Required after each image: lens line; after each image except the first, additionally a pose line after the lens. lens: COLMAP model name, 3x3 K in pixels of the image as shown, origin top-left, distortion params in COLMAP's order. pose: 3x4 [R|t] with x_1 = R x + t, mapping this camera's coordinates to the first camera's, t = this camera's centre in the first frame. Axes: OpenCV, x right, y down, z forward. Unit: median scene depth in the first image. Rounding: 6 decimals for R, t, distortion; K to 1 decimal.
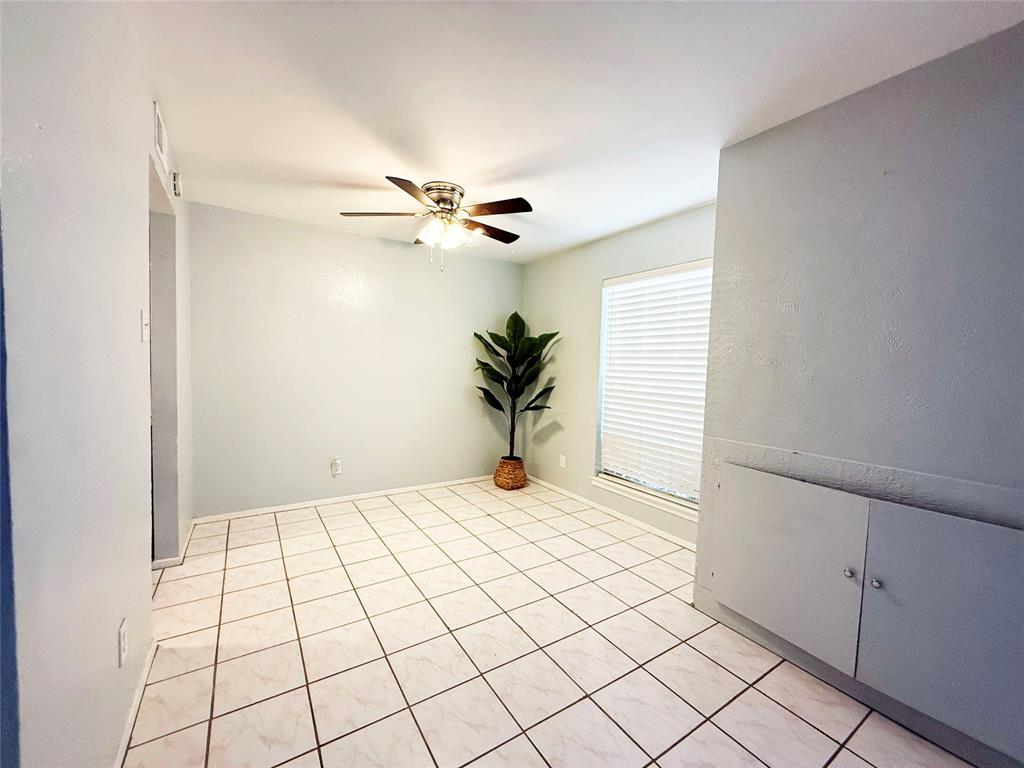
lens RADIAL K [[411.4, 0, 512.0], [0, 411.4, 384.0], [0, 0, 1]] dist [0.000558, 0.000079]
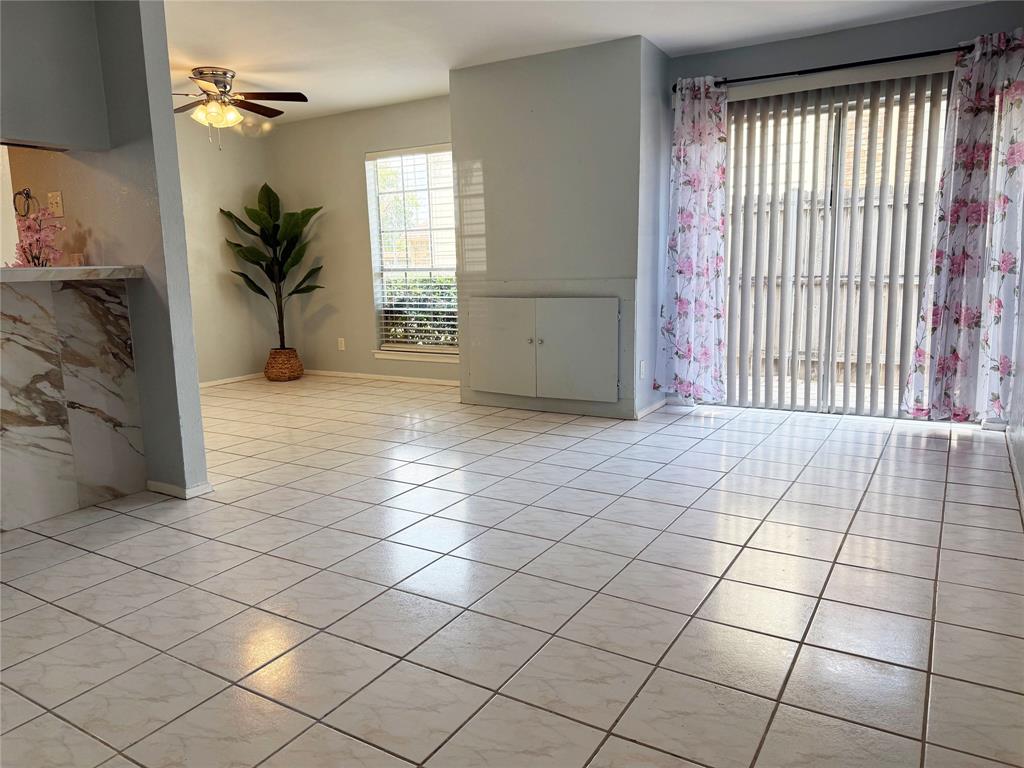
lens RADIAL K [[717.7, 0, 512.0], [0, 717.7, 384.0], [0, 0, 1]] dist [0.050765, -0.046993]
pose [[0.905377, -0.122976, 0.406411, -0.207307], [0.074187, 0.988233, 0.133760, 0.083899], [-0.418078, -0.090953, 0.903846, -0.689344]]
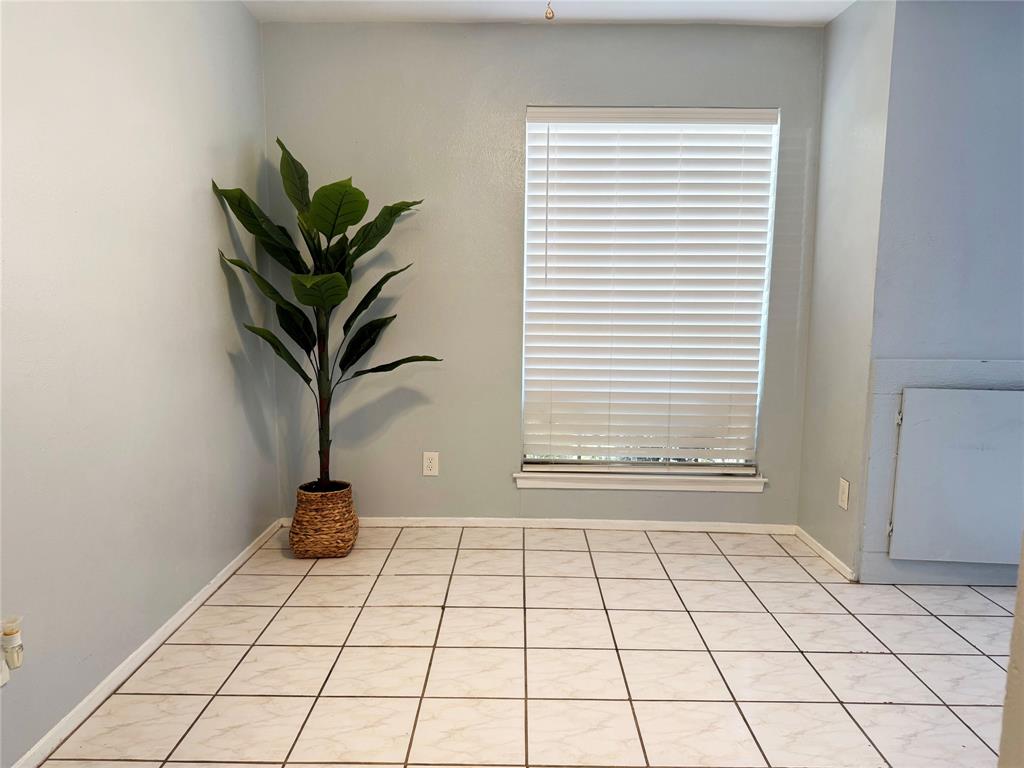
lens RADIAL K [[717.7, 0, 512.0], [0, 717.7, 384.0], [0, 0, 1]] dist [0.050765, -0.046993]
pose [[0.557337, -0.128062, 0.820351, -0.524718], [0.048695, 0.991375, 0.121676, -0.010710], [-0.828857, -0.027867, 0.558766, 0.426022]]
